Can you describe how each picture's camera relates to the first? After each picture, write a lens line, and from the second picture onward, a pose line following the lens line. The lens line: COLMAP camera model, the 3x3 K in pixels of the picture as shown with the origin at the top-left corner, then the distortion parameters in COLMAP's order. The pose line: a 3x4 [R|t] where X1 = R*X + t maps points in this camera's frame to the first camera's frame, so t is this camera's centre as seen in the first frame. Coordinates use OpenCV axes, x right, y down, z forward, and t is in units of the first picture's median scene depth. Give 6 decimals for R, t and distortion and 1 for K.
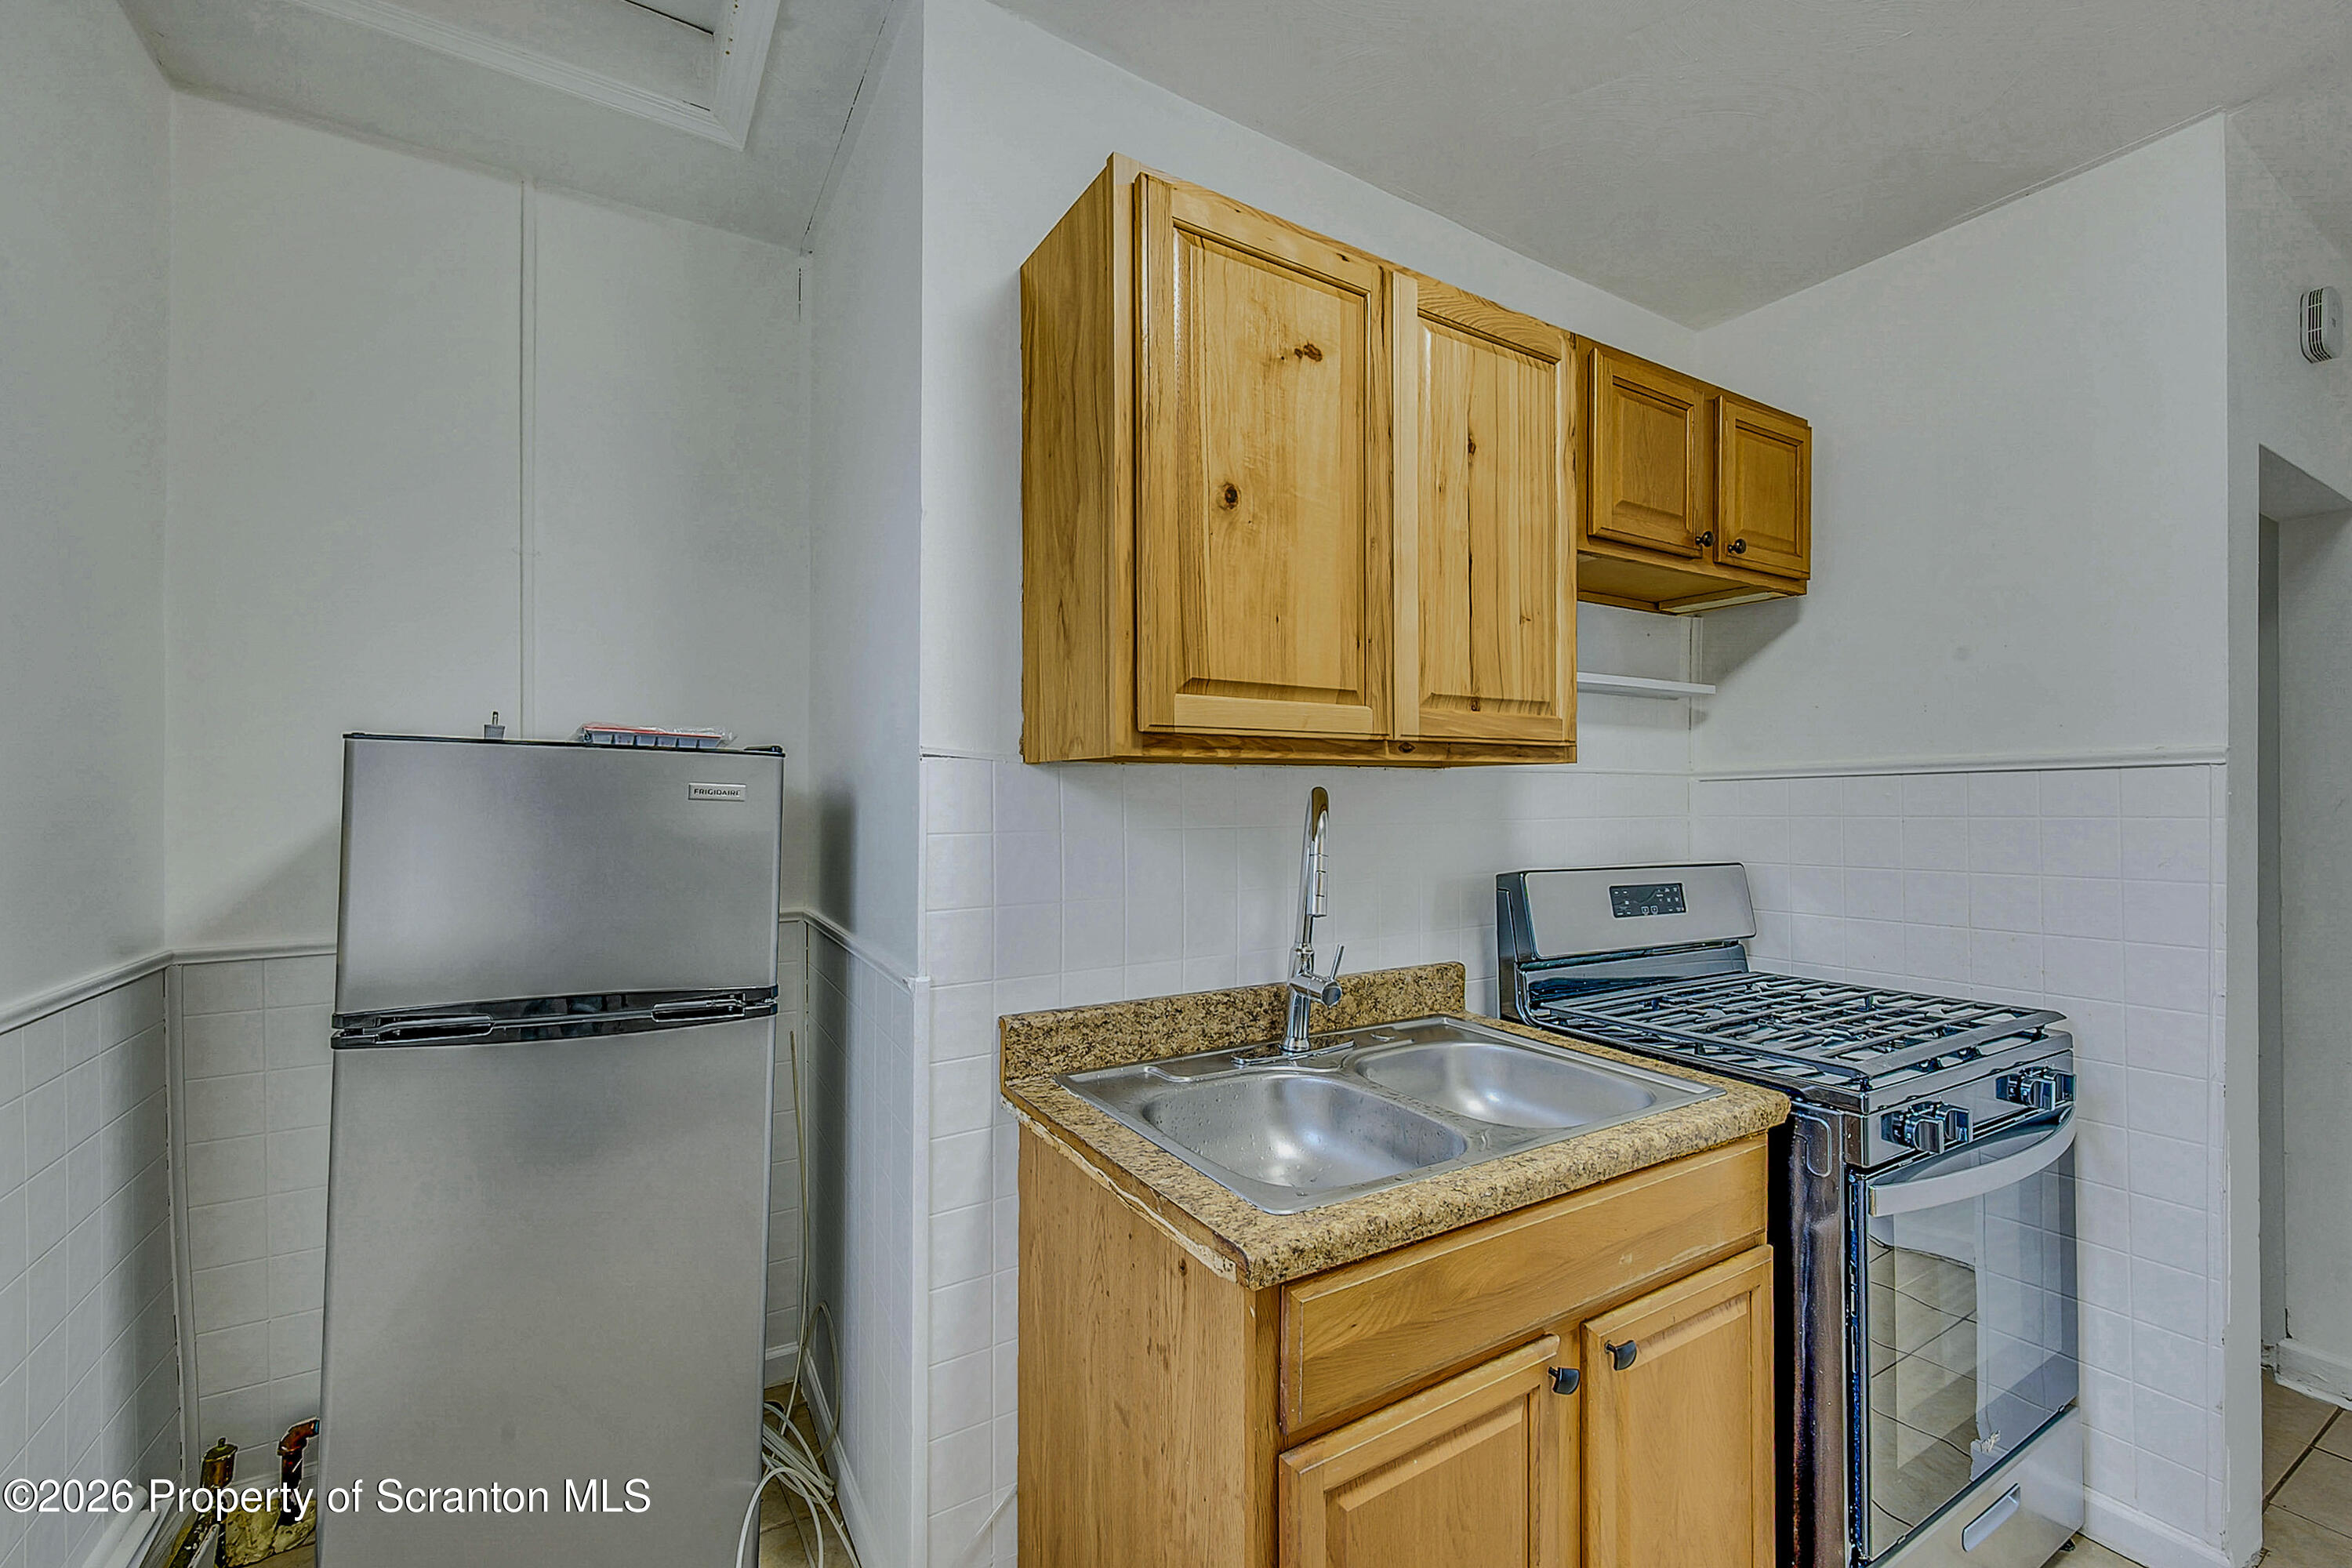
lens RADIAL K [[939.3, 0, 1161.9], [0, 939.3, 793.6], [0, 0, 1]] dist [-0.001632, 0.000520]
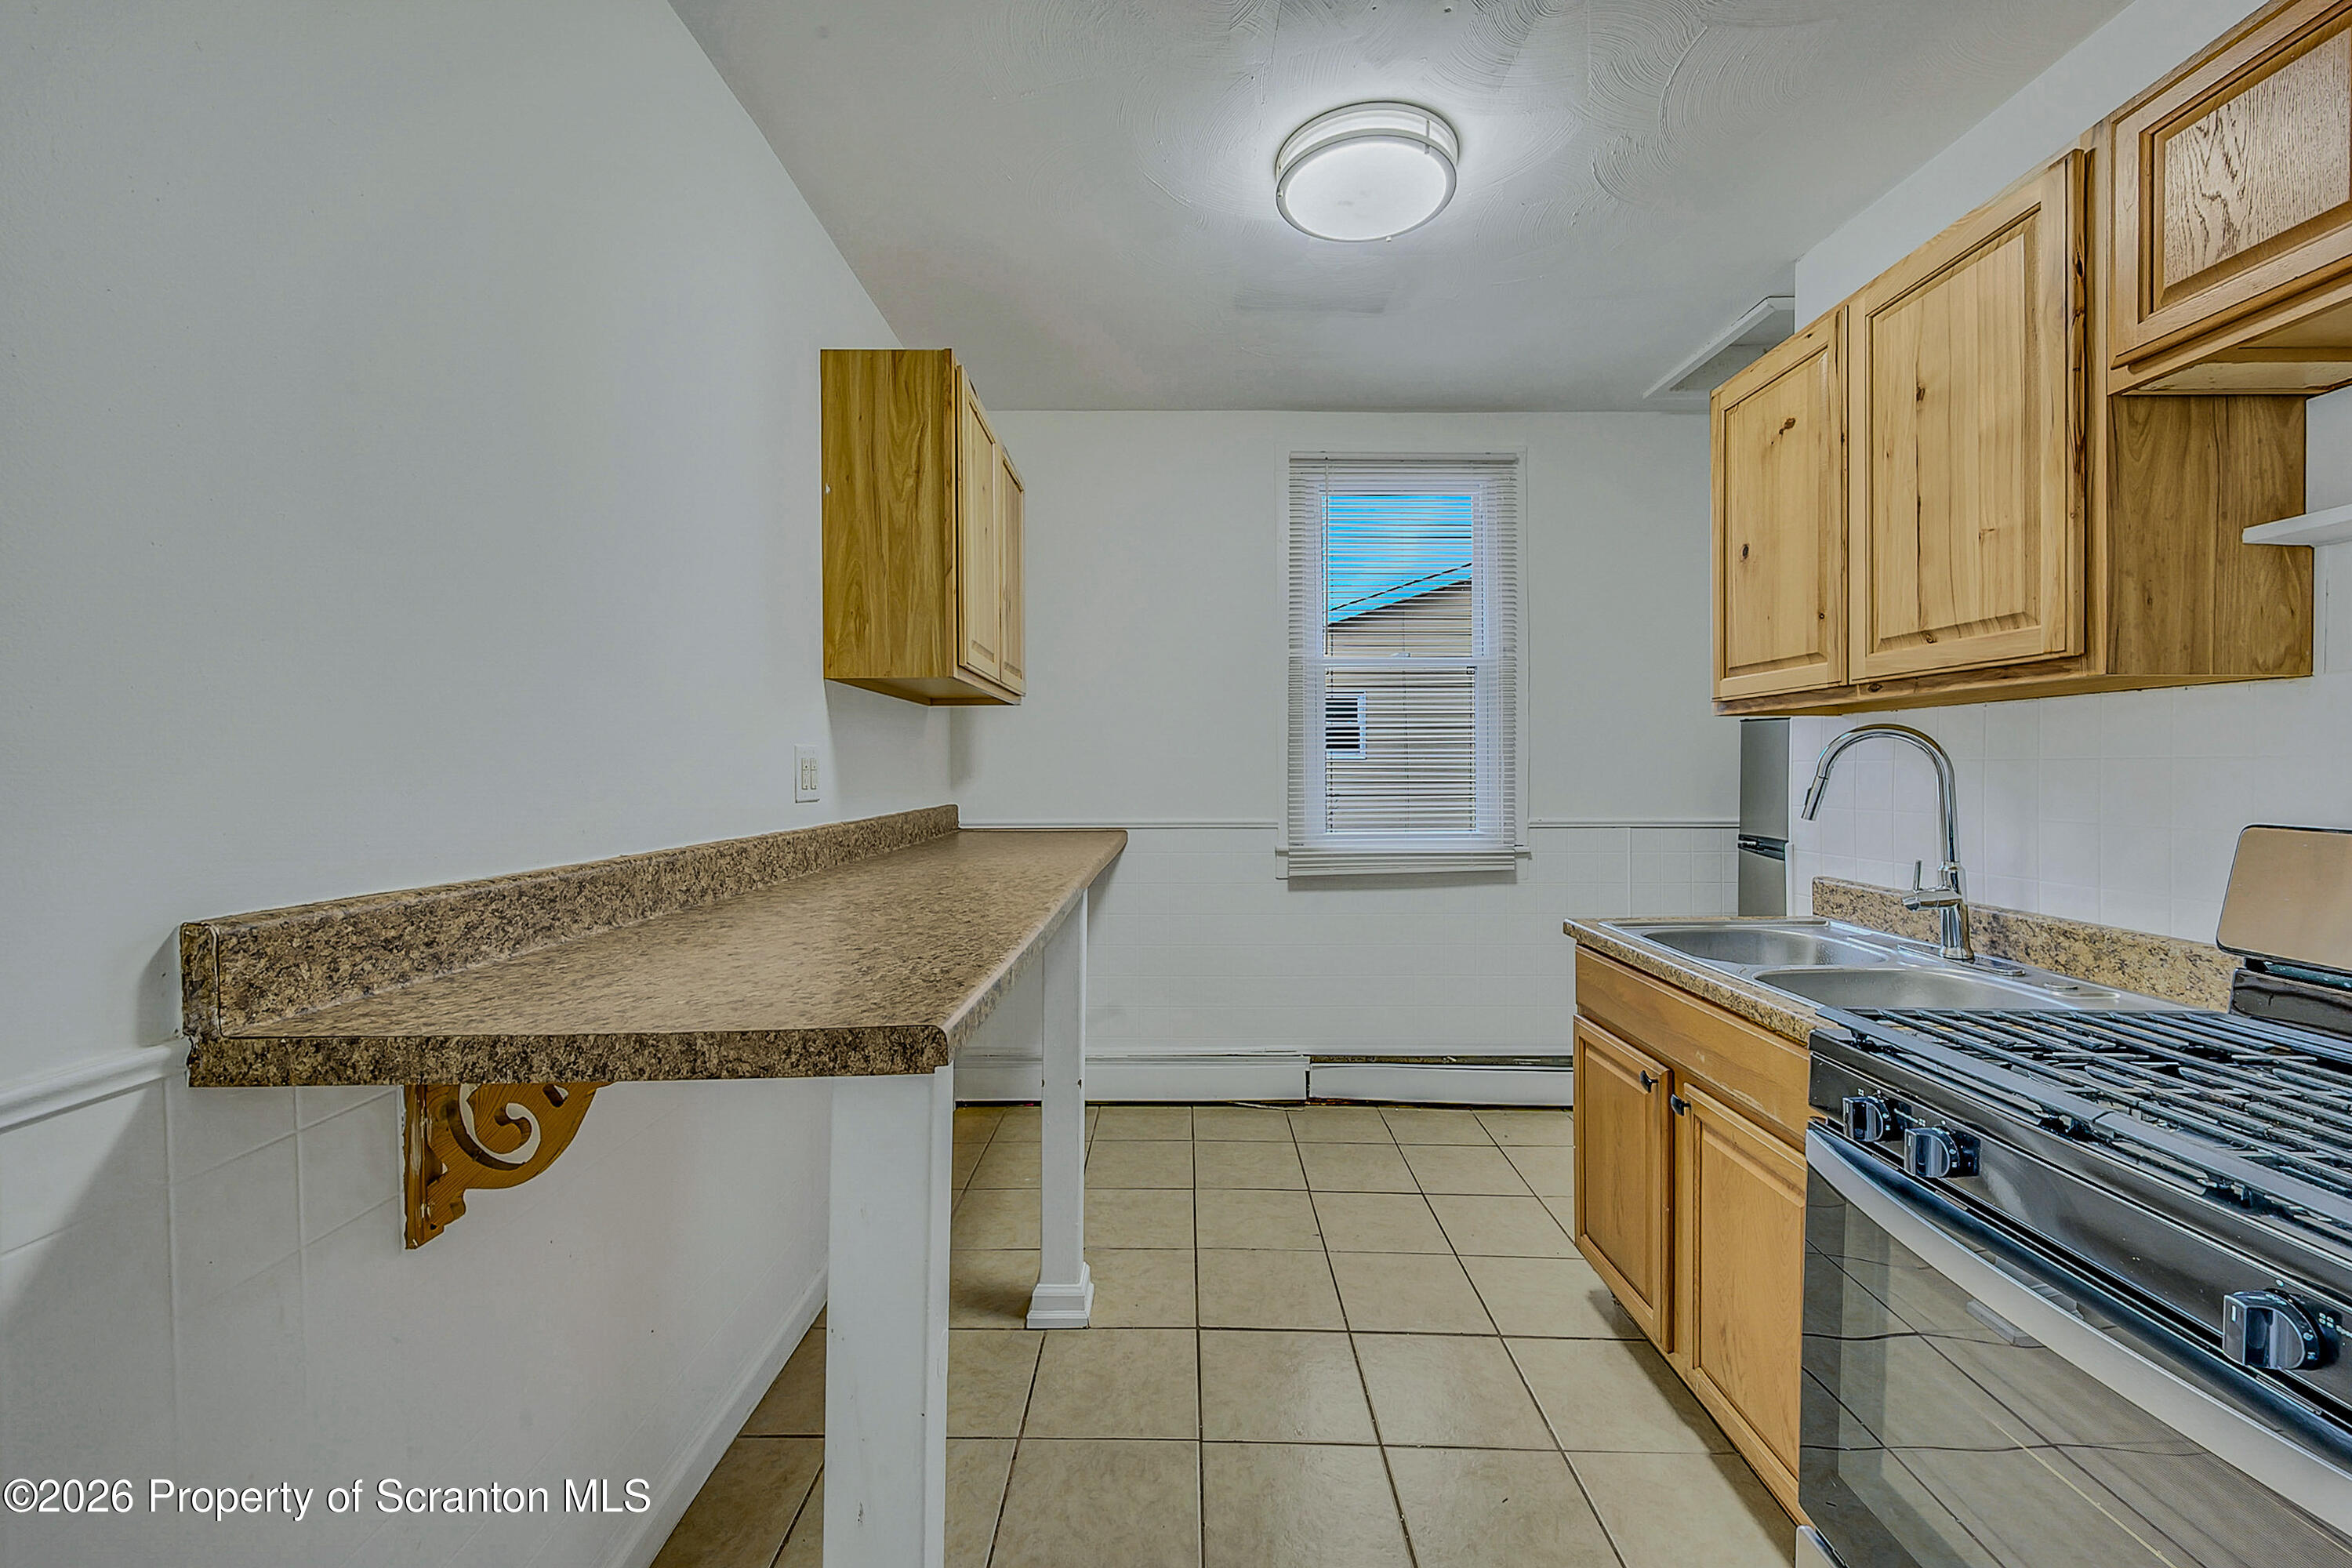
lens RADIAL K [[939.3, 0, 1169.1], [0, 939.3, 772.3], [0, 0, 1]] dist [-0.001632, 0.000520]
pose [[-0.510929, 0.004156, -0.859613, 1.705889], [0.001288, 0.999991, 0.004070, 0.050650], [0.859622, 0.000972, -0.510930, 0.831802]]
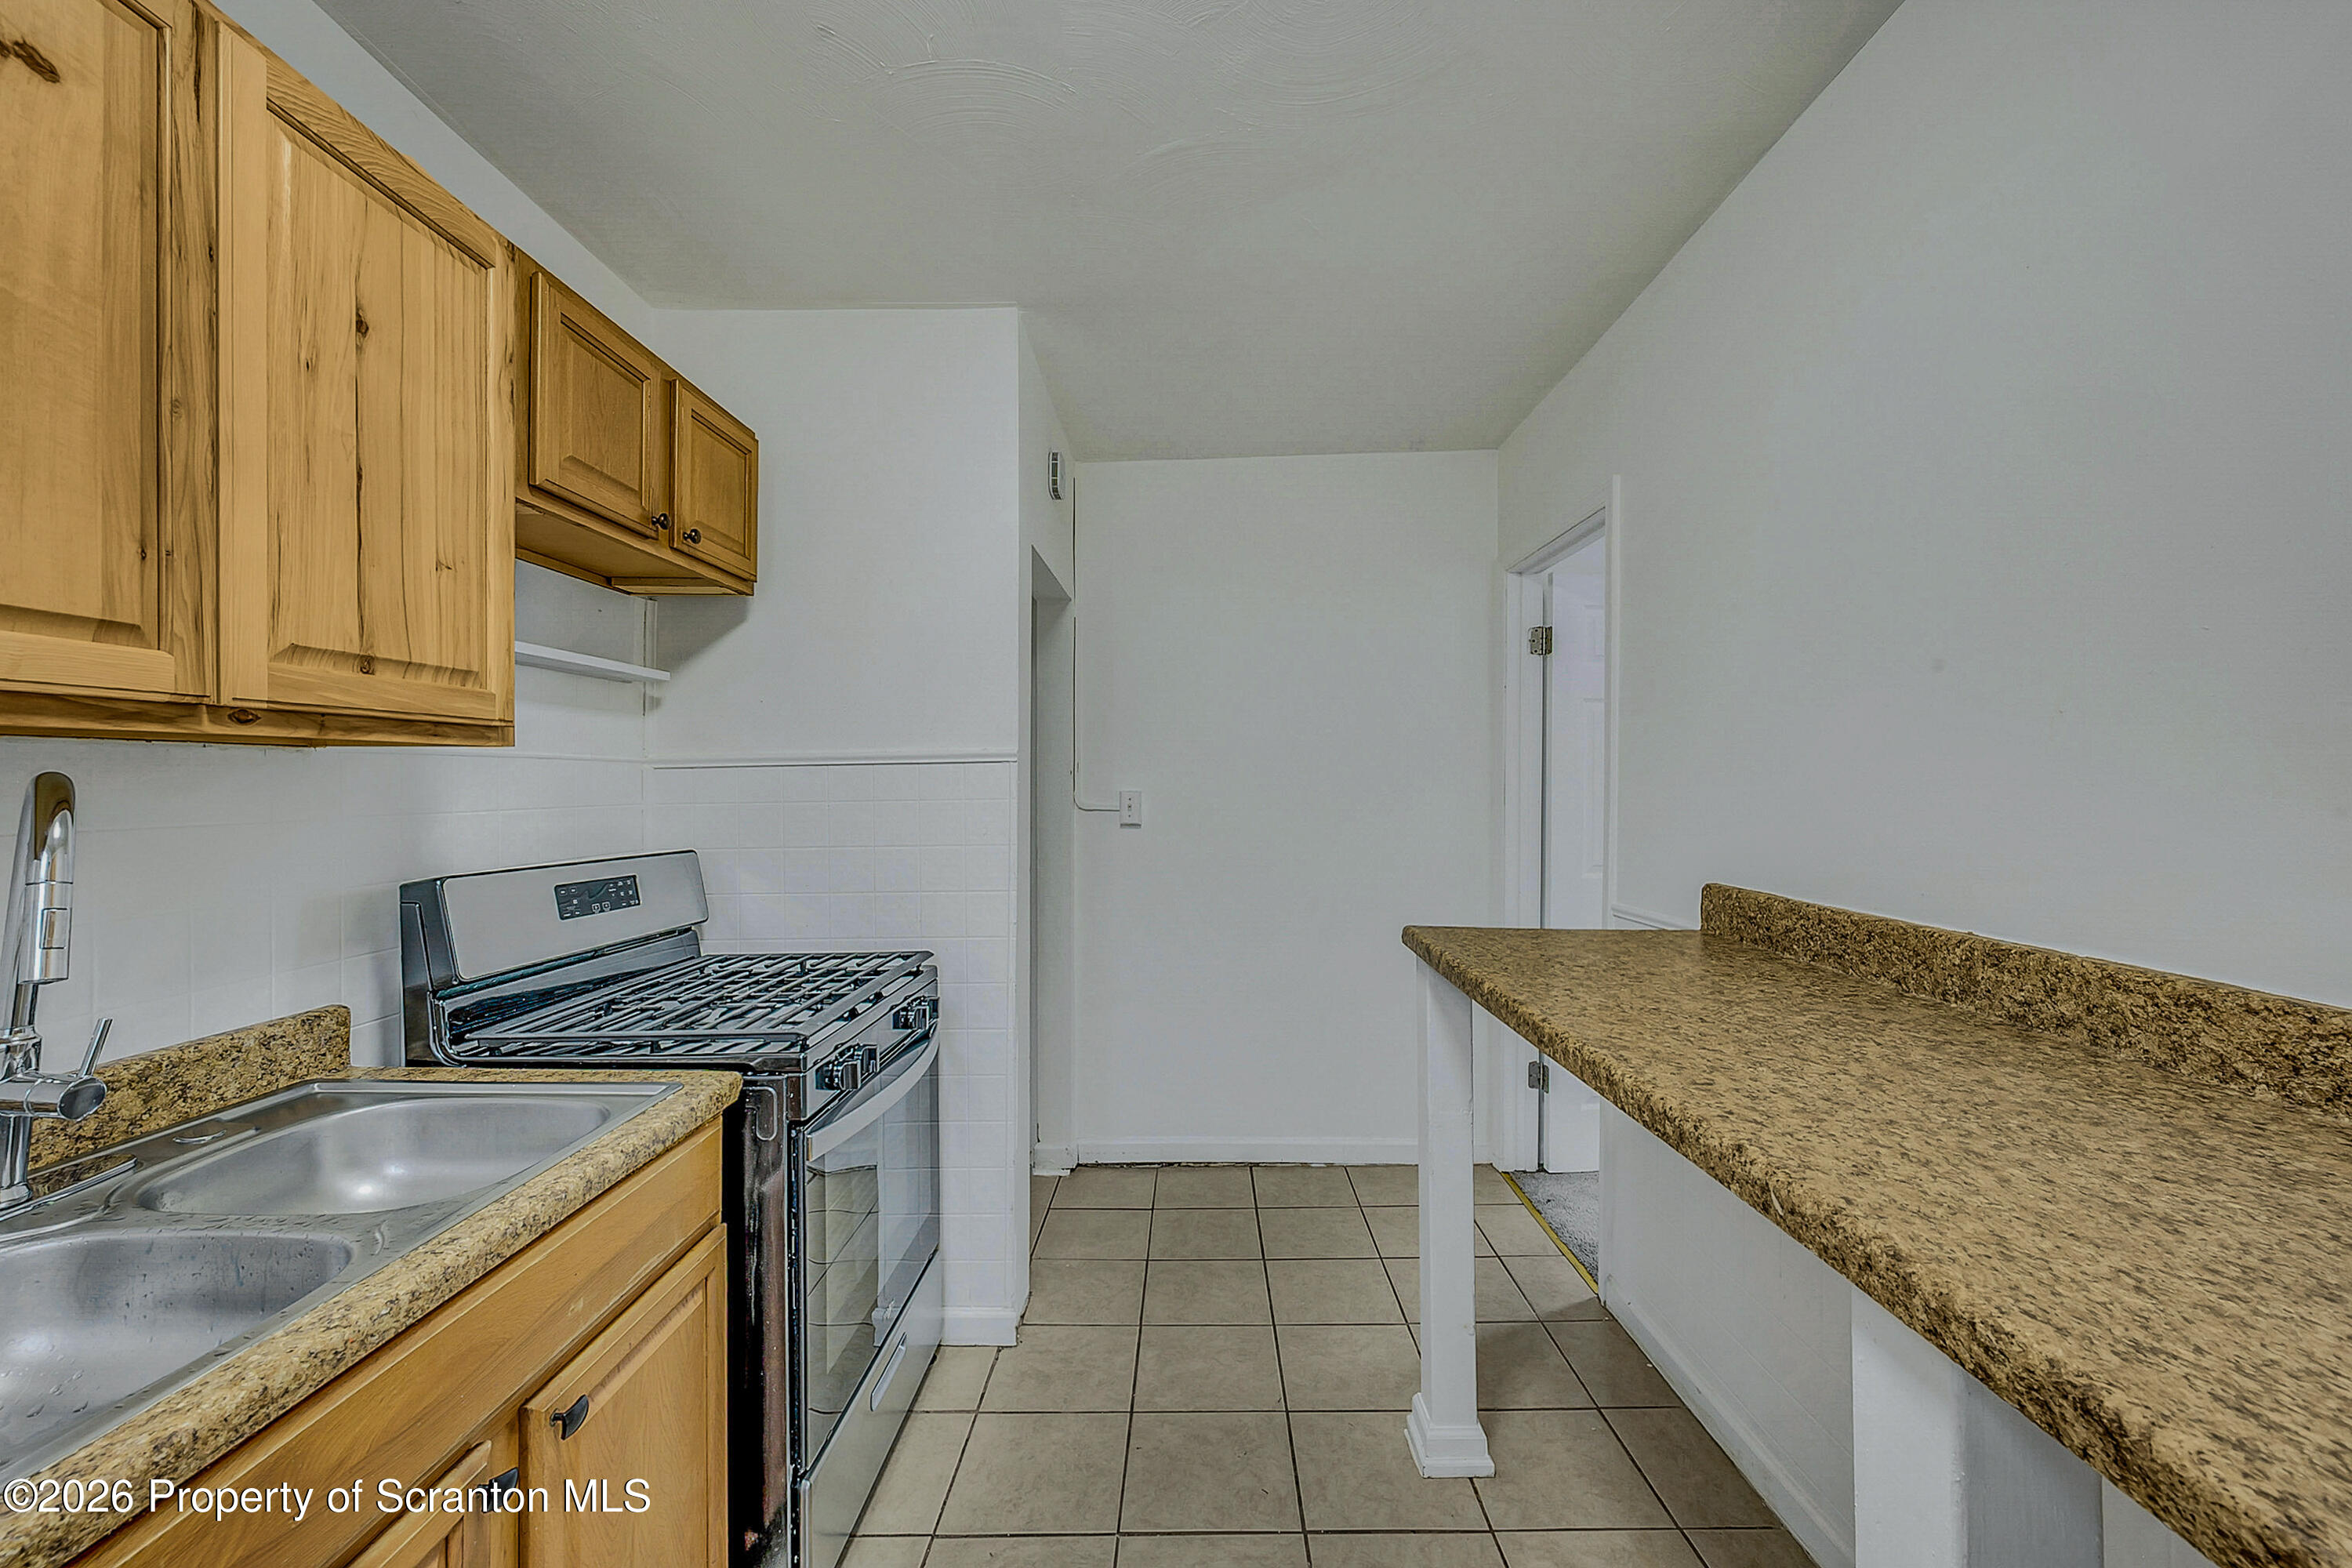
lens RADIAL K [[939.3, 0, 1169.2], [0, 939.3, 780.3], [0, 0, 1]] dist [-0.001632, 0.000520]
pose [[0.517435, 0.001289, 0.855721, 0.018895], [-0.002227, 0.999998, -0.000160, -0.002998], [-0.855719, -0.001823, 0.517437, 0.047732]]
